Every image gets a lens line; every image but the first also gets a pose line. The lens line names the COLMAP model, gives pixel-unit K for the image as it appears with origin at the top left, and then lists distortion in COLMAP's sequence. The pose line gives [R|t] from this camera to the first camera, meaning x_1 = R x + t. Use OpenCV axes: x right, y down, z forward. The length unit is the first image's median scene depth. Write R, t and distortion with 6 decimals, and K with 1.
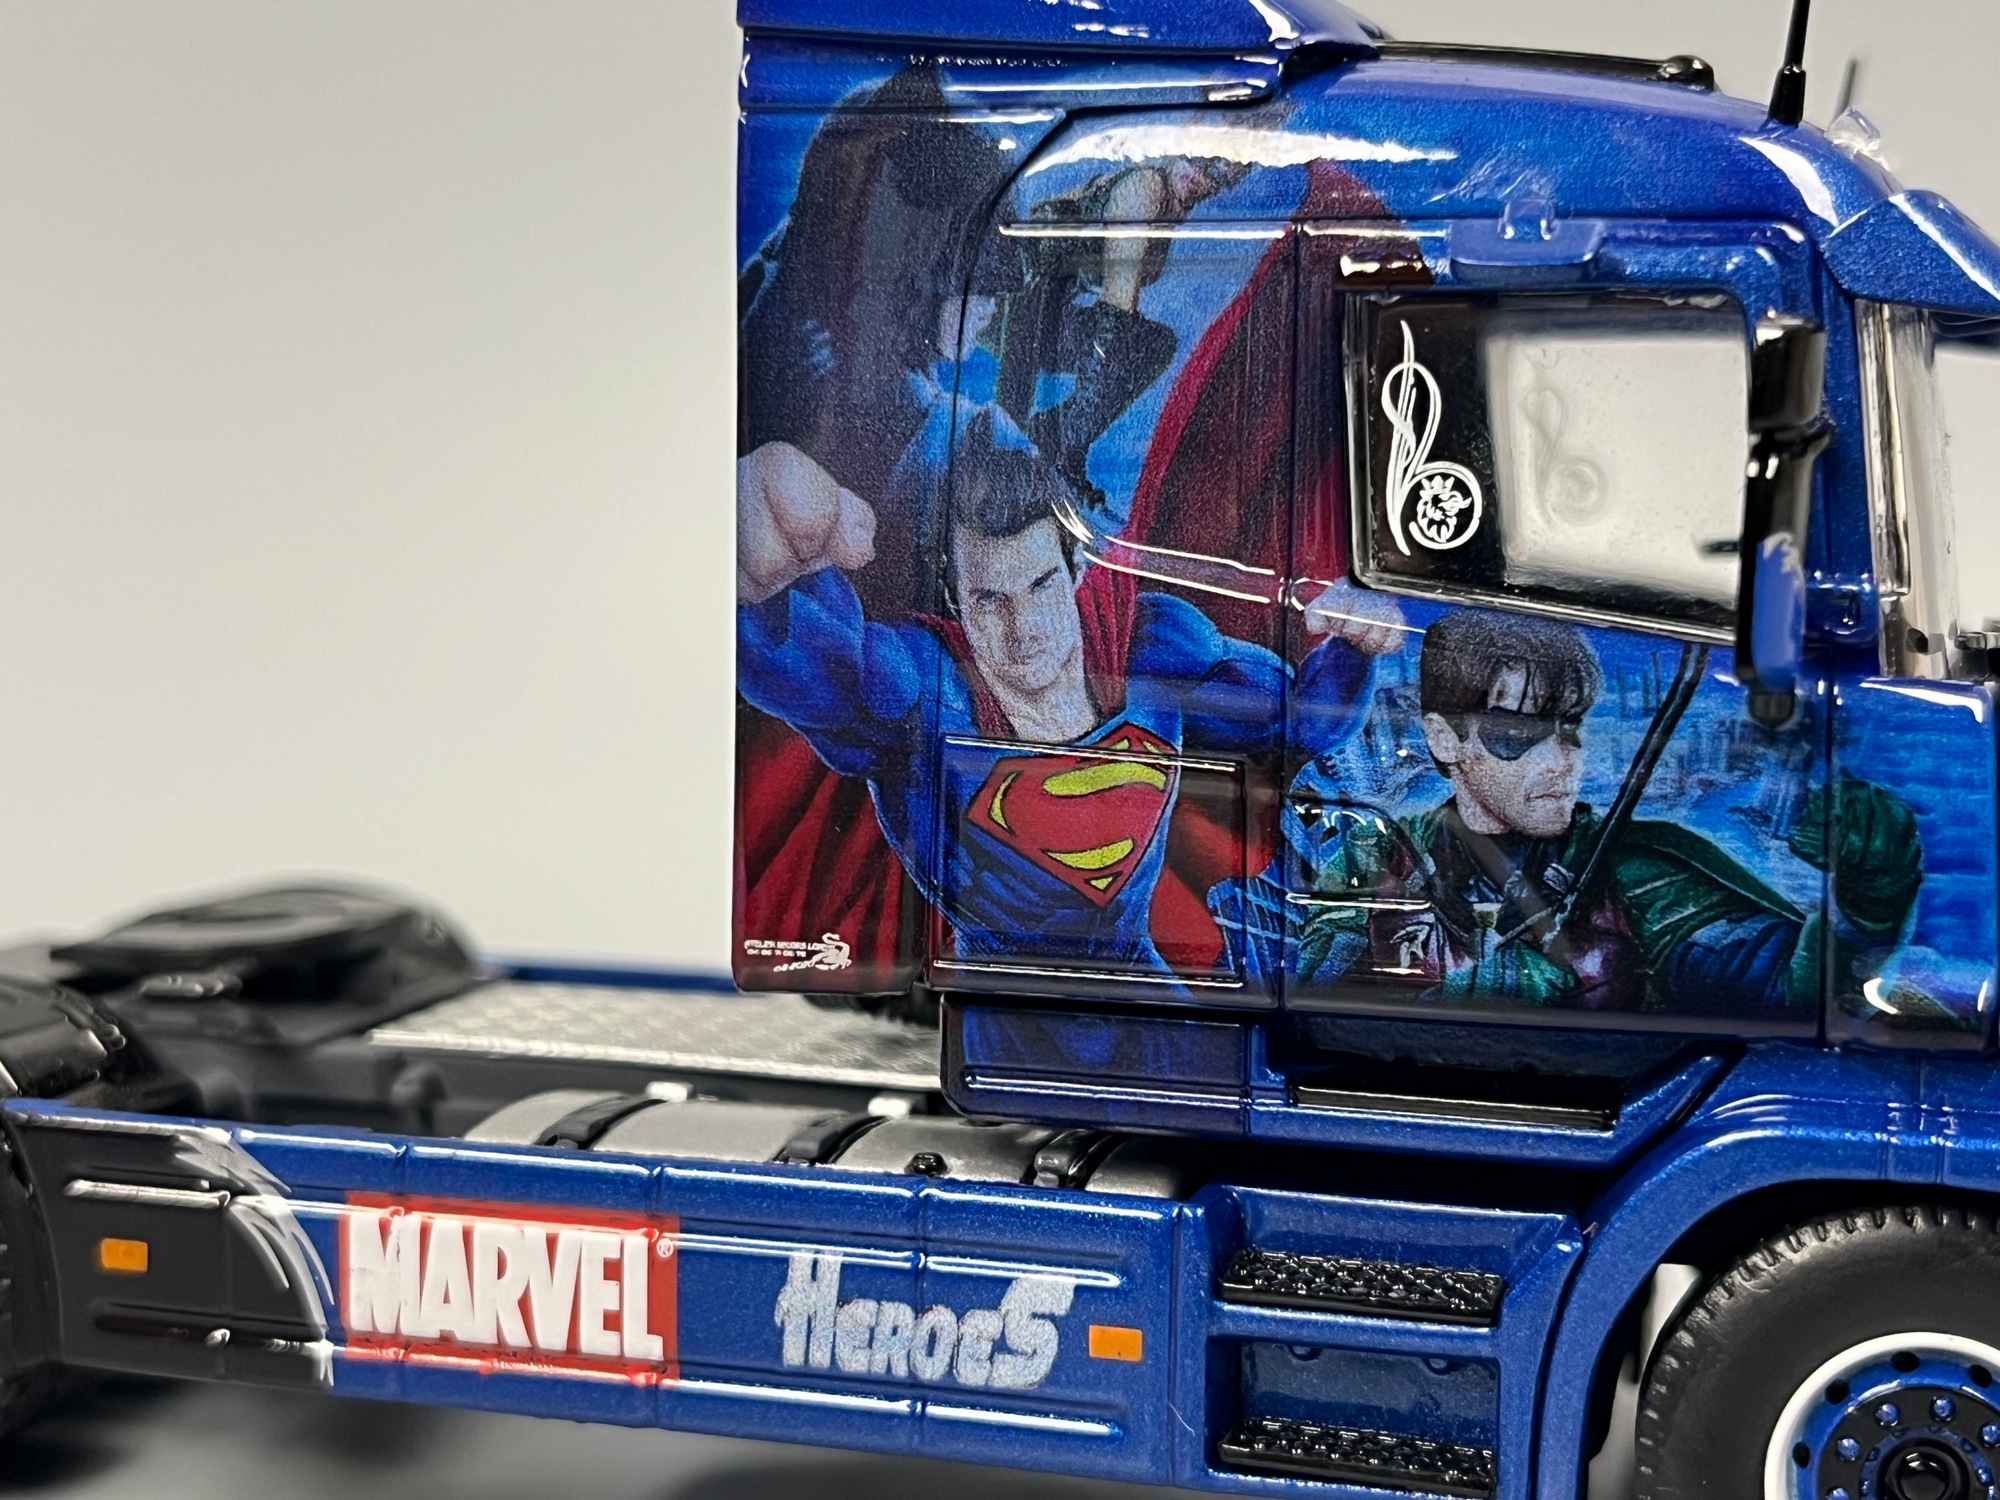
lens RADIAL K [[3000.3, 0, 1000.0], [0, 3000.3, 750.0], [0, 0, 1]] dist [0.188361, -1.054374]
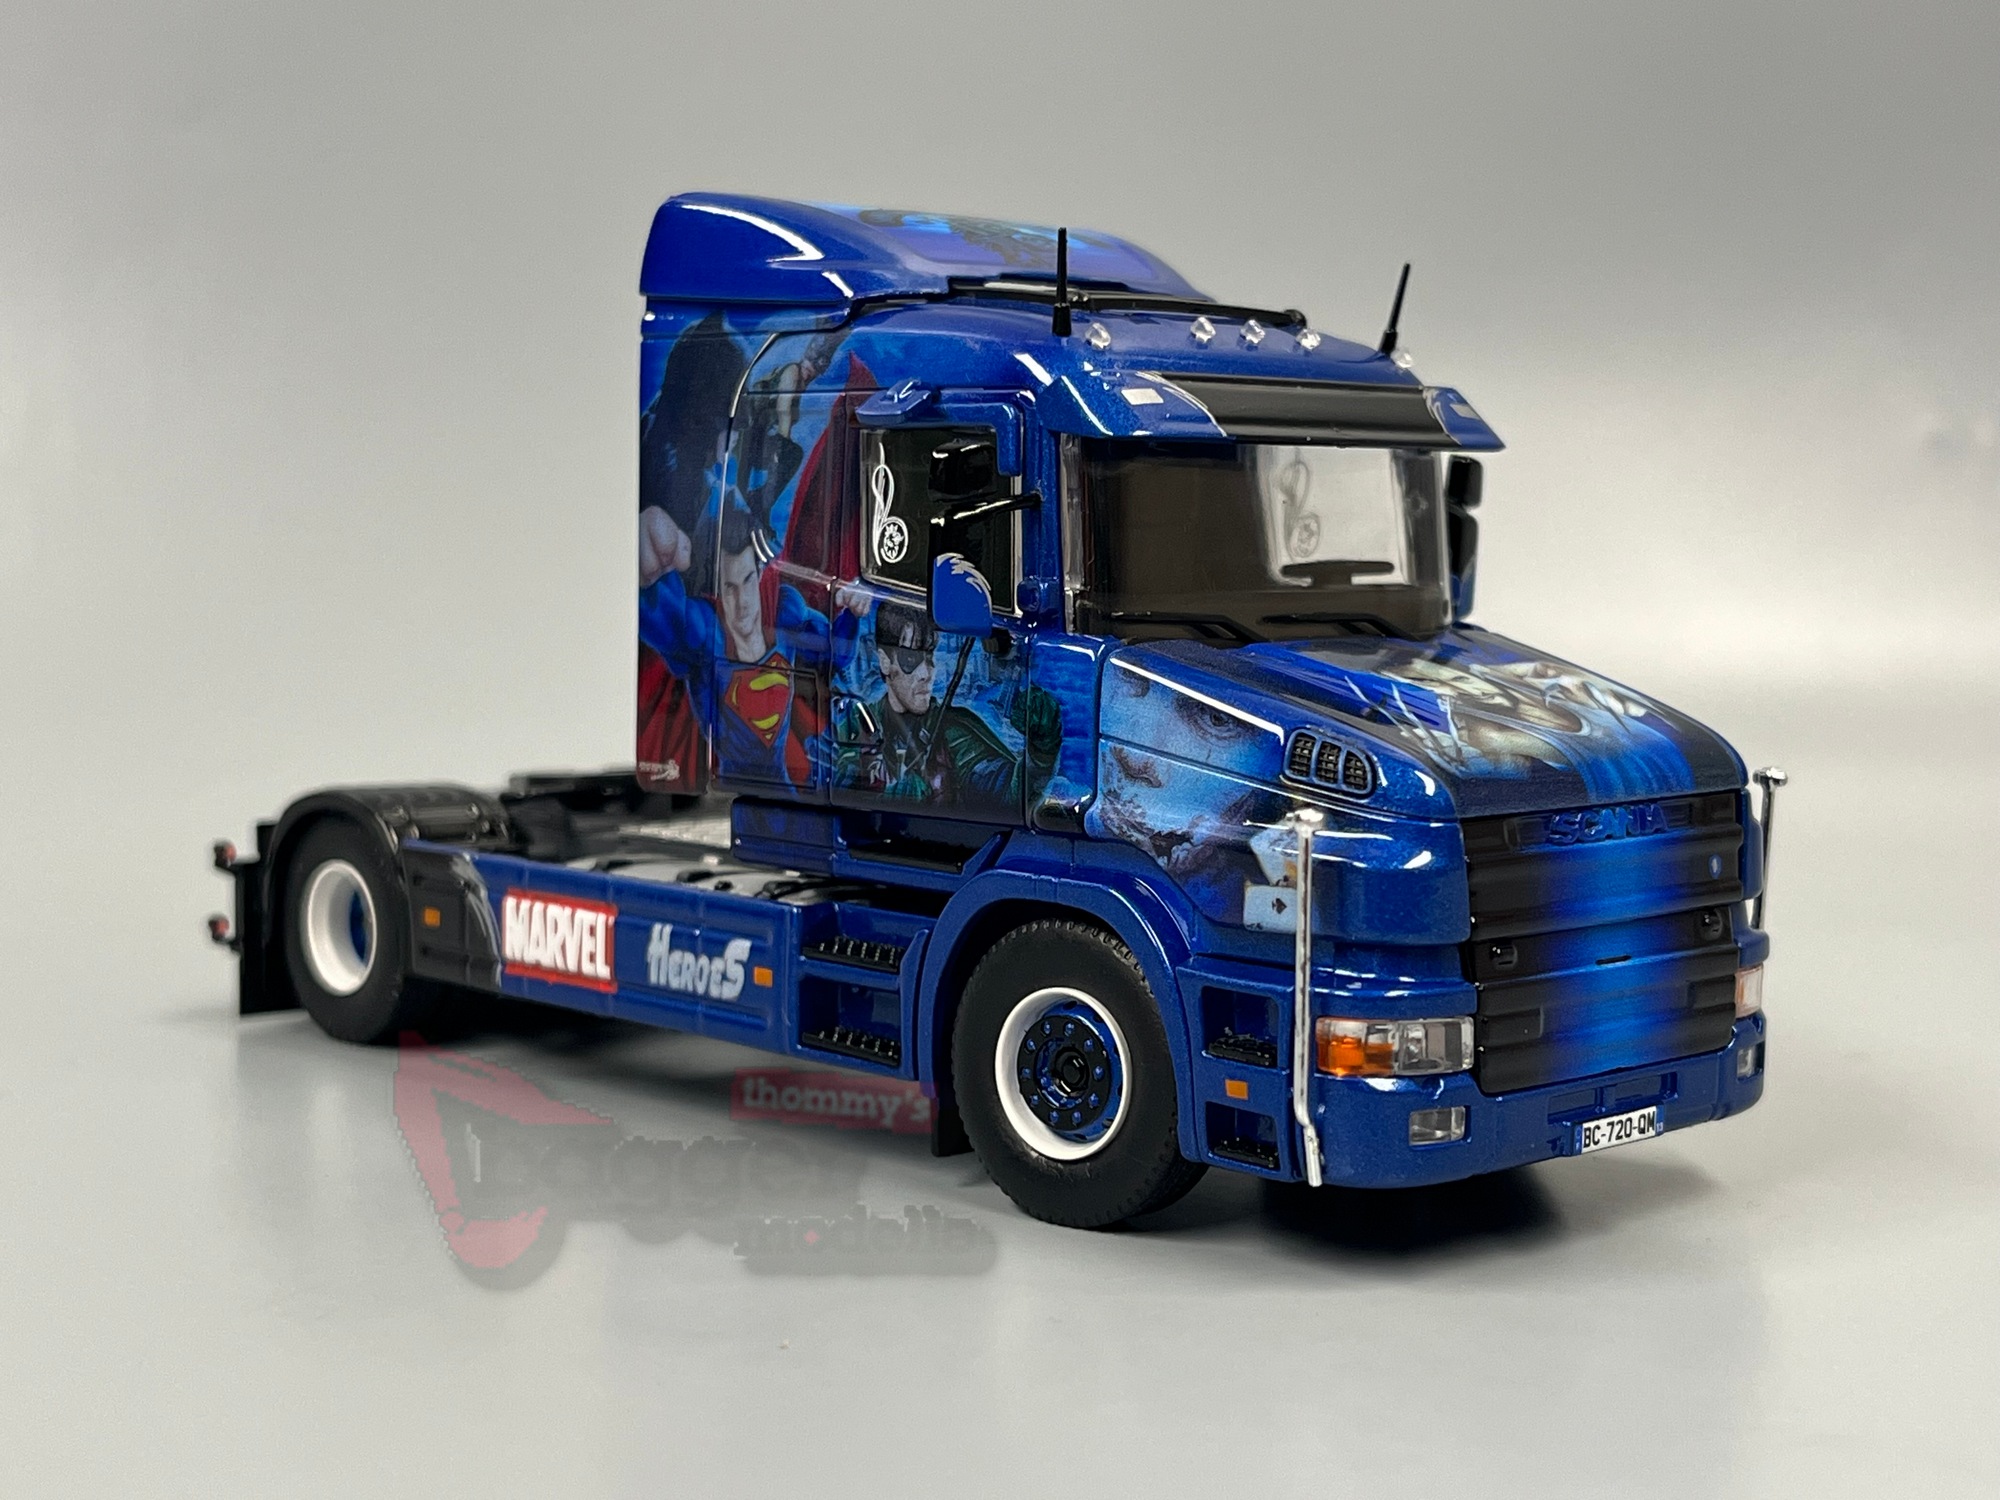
lens RADIAL K [[3000.3, 0, 1000.0], [0, 3000.3, 750.0], [0, 0, 1]] dist [0.188361, -1.054374]
pose [[0.867291, 0.039812, -0.496207, 1.119162], [-0.050531, 0.998689, -0.008193, 0.061755], [0.495230, 0.032180, 0.868166, -0.590456]]
